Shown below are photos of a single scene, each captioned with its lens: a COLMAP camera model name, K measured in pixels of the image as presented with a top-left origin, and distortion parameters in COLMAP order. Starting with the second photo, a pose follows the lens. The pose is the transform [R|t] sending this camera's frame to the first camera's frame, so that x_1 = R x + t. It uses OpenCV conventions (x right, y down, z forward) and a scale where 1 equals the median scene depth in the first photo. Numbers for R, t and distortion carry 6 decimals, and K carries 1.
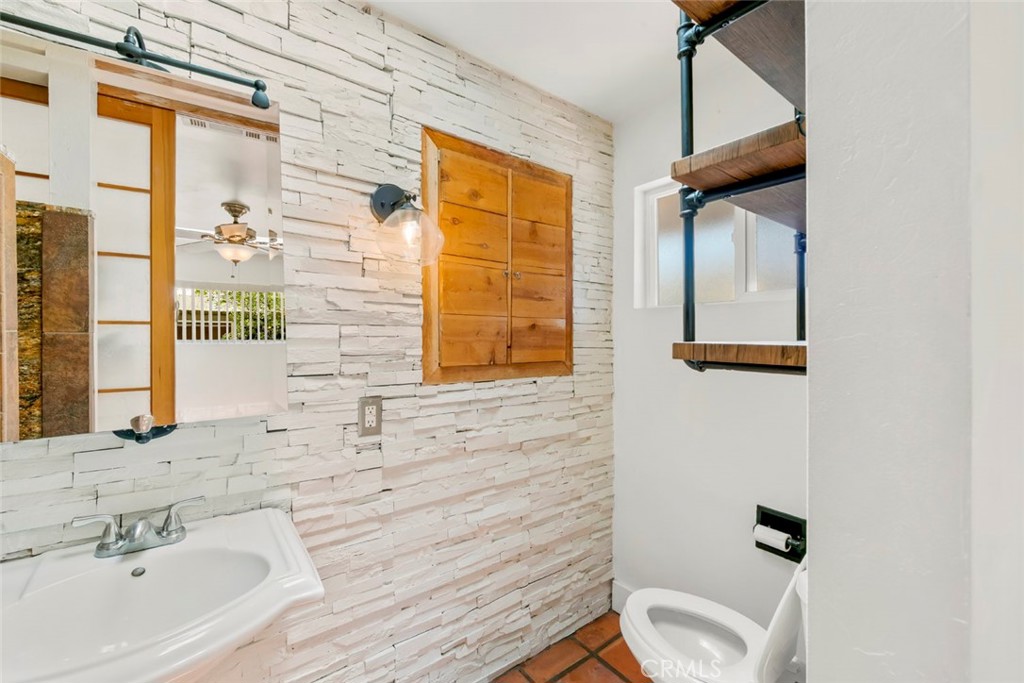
lens RADIAL K [[416.5, 0, 512.2], [0, 416.5, 342.6], [0, 0, 1]] dist [-0.002045, -0.000271]
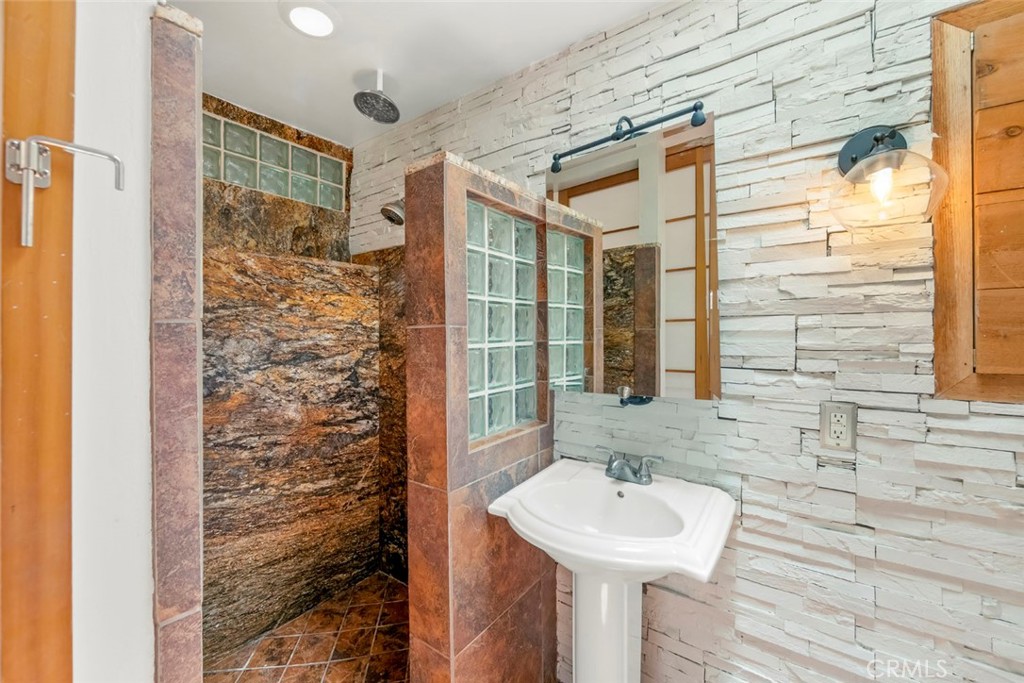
lens RADIAL K [[416.5, 0, 518.1], [0, 416.5, 336.4], [0, 0, 1]] dist [-0.002045, -0.000271]
pose [[0.282581, 0.001668, -0.959242, 0.256568], [0.000393, 0.999998, 0.001855, 0.000563], [0.959243, -0.000902, 0.282580, 0.166250]]
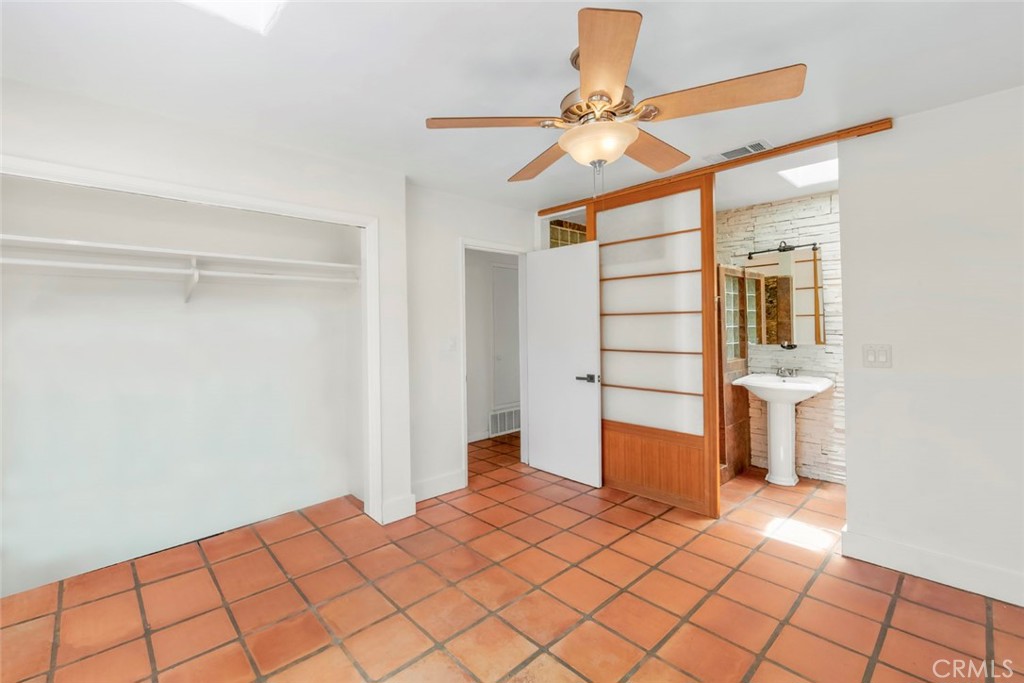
lens RADIAL K [[434.3, 0, 475.5], [0, 434.3, 316.1], [0, 0, 1]] dist [0.000699, -0.000026]
pose [[0.024723, -0.024537, -0.999393, 2.099668], [0.000978, 0.999699, -0.024520, 0.023018], [0.999694, -0.000371, 0.024740, -1.347395]]
